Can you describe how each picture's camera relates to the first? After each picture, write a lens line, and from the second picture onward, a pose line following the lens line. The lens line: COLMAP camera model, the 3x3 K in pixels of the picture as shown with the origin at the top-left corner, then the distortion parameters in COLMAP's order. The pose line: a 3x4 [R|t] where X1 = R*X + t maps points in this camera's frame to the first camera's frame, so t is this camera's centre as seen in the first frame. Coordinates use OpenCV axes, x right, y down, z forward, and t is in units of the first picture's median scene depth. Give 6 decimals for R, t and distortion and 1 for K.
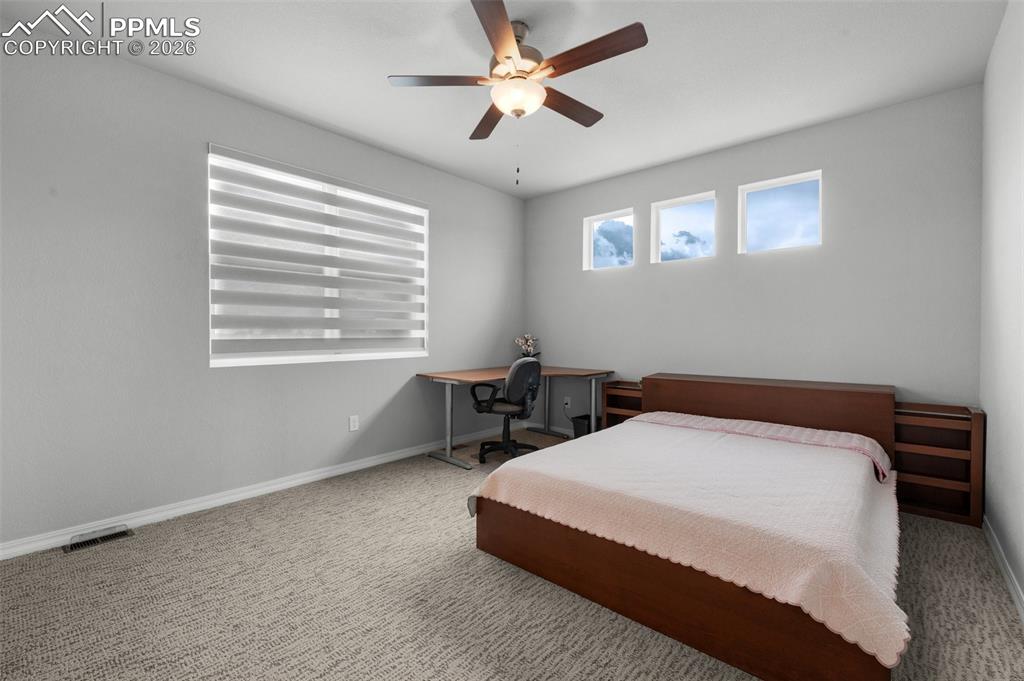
lens RADIAL K [[438.2, 0, 505.9], [0, 438.2, 339.0], [0, 0, 1]] dist [0.001674, -0.001604]
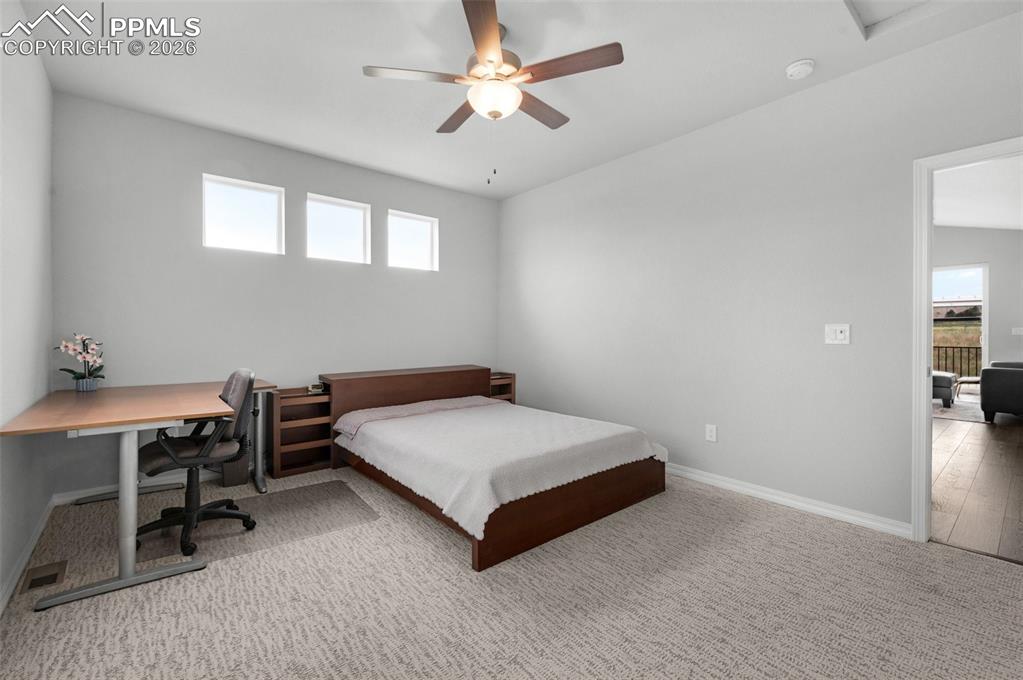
lens RADIAL K [[437.8, 0, 513.6], [0, 437.8, 333.8], [0, 0, 1]] dist [0.001674, -0.001604]
pose [[0.142730, -0.005487, 0.989746, -0.758282], [0.015598, 0.999873, 0.003294, -0.010897], [-0.989639, 0.014968, 0.142798, 0.638930]]
